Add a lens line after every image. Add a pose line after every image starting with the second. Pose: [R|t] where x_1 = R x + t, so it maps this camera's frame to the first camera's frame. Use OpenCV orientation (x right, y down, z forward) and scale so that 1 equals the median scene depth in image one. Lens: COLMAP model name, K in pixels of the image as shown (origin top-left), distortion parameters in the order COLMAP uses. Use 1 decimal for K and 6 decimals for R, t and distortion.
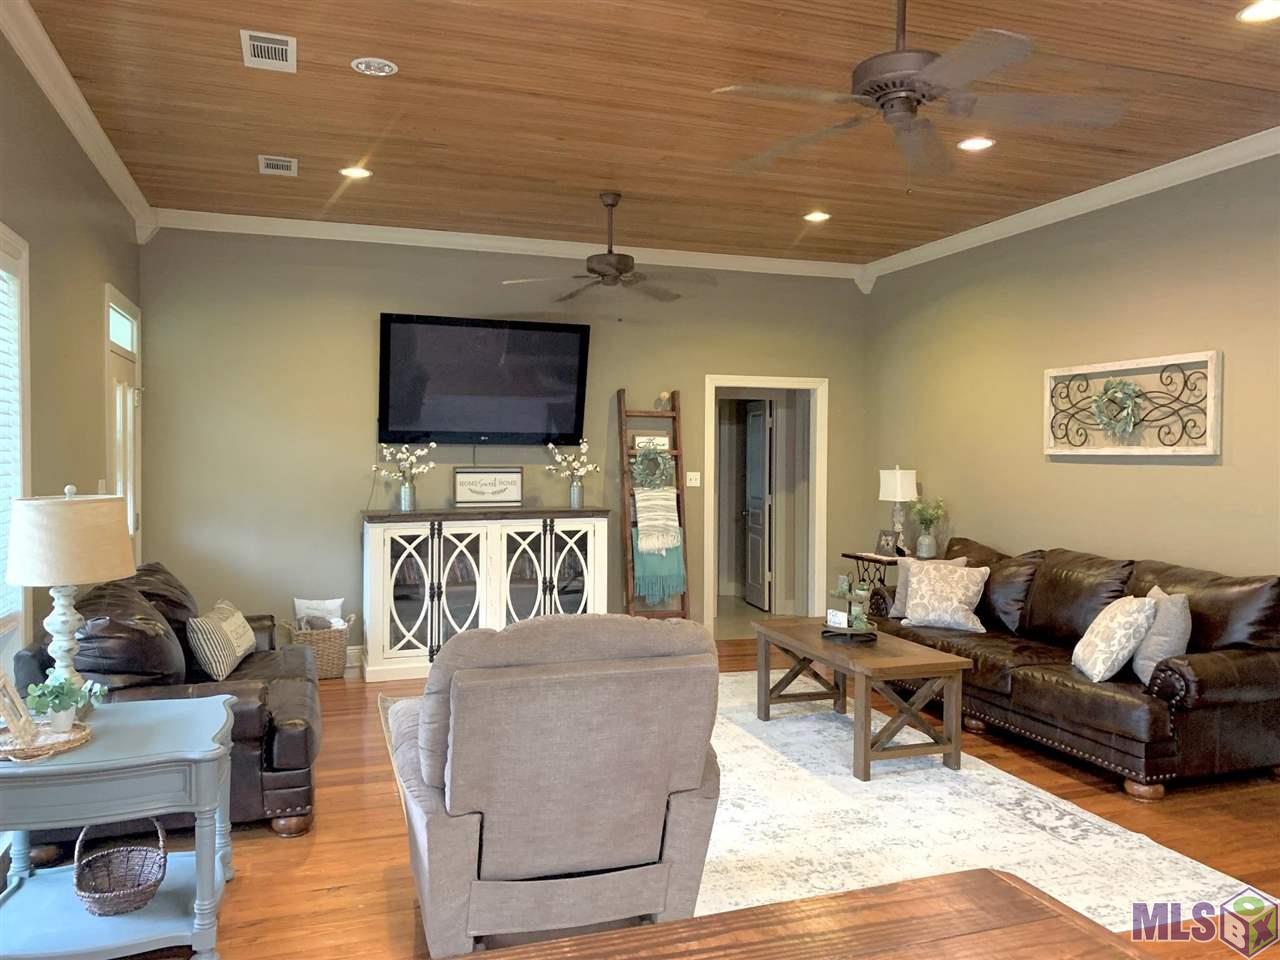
lens RADIAL K [[977.6, 0, 640.0], [0, 977.6, 480.0], [0, 0, 1]] dist [0.105774, -0.203877]
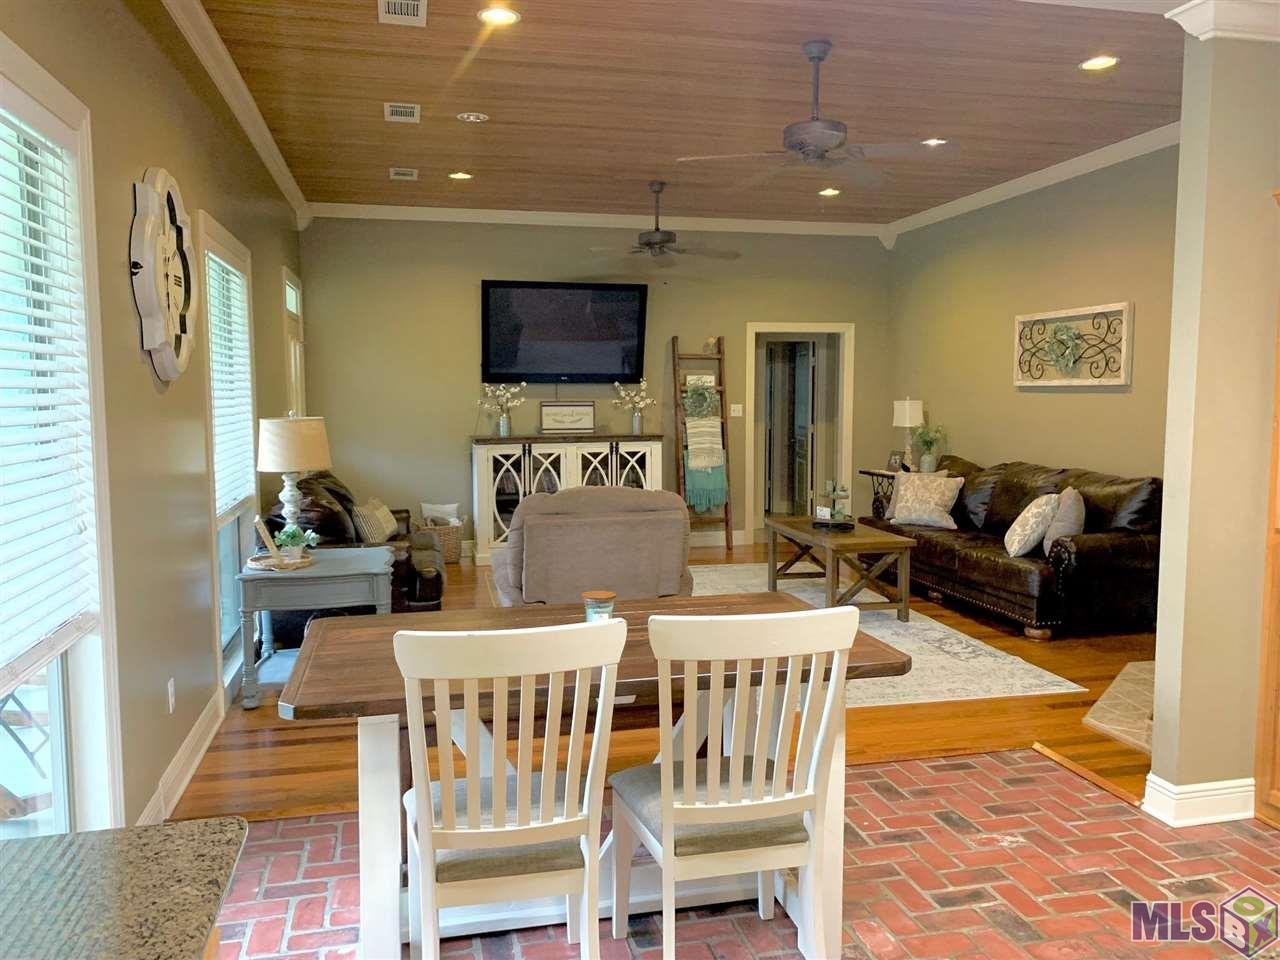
lens RADIAL K [[970.7, 0, 640.0], [0, 970.7, 480.0], [0, 0, 1]] dist [0.172966, -0.491430]
pose [[0.994669, -0.000316, -0.103123, 0.072227], [0.006873, 0.997975, 0.063231, 0.009980], [0.102895, -0.063602, 0.992657, -0.257030]]
